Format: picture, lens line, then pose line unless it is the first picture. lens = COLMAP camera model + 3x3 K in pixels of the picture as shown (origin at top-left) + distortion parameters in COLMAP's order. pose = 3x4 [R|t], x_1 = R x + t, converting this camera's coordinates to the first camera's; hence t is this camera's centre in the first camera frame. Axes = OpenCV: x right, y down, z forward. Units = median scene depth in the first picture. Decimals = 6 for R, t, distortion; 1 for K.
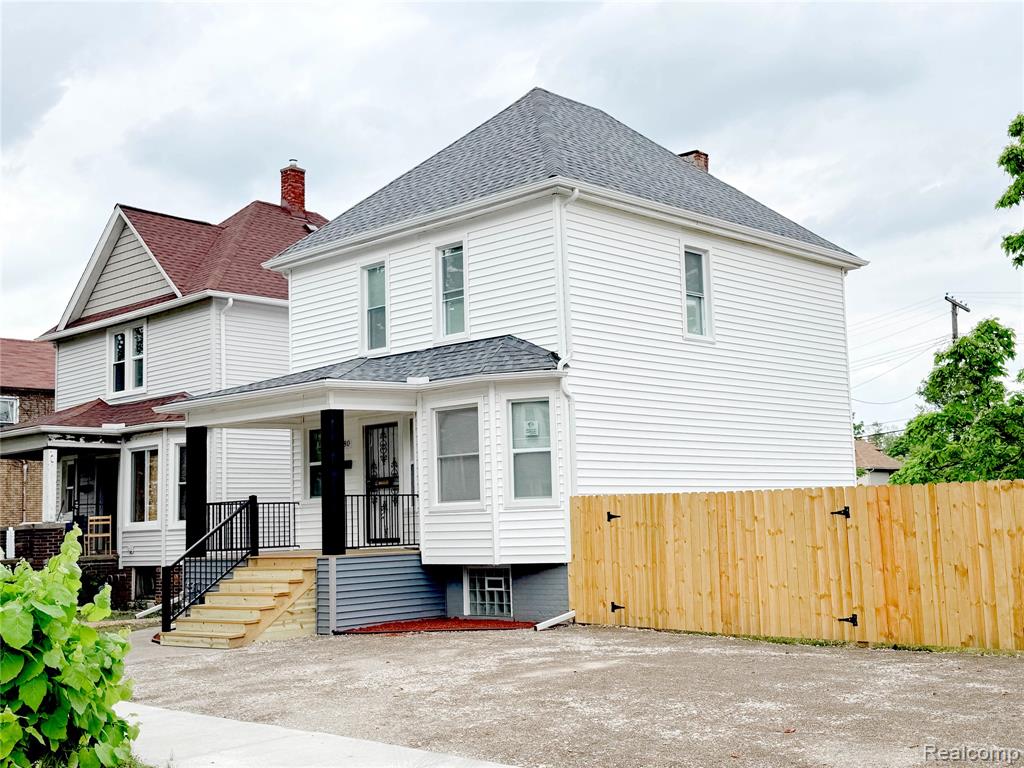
lens RADIAL K [[1208.3, 0, 511.8], [0, 1208.3, 382.5], [0, 0, 1]] dist [0.125397, 0.000000]
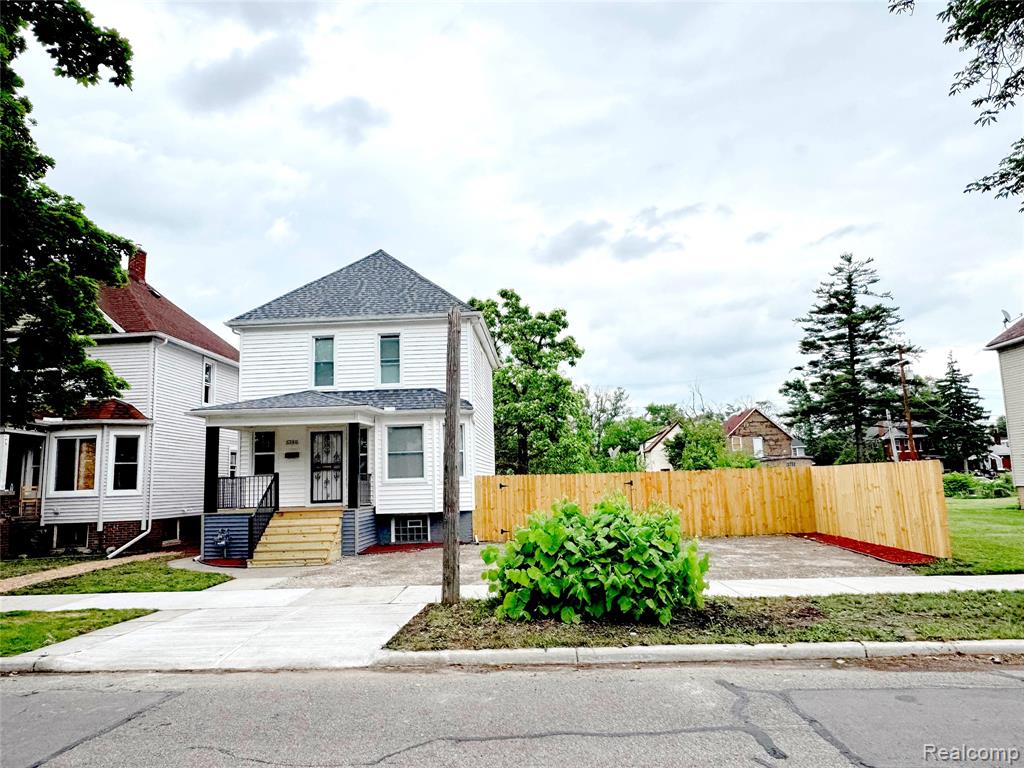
lens RADIAL K [[689.1, 0, 513.2], [0, 689.1, 384.7], [0, 0, 1]] dist [-0.003853, -0.001228]
pose [[0.747510, 0.102233, 0.656336, -0.582432], [-0.068465, 0.994681, -0.076959, 0.027156], [-0.660713, 0.012592, 0.750533, 0.122057]]
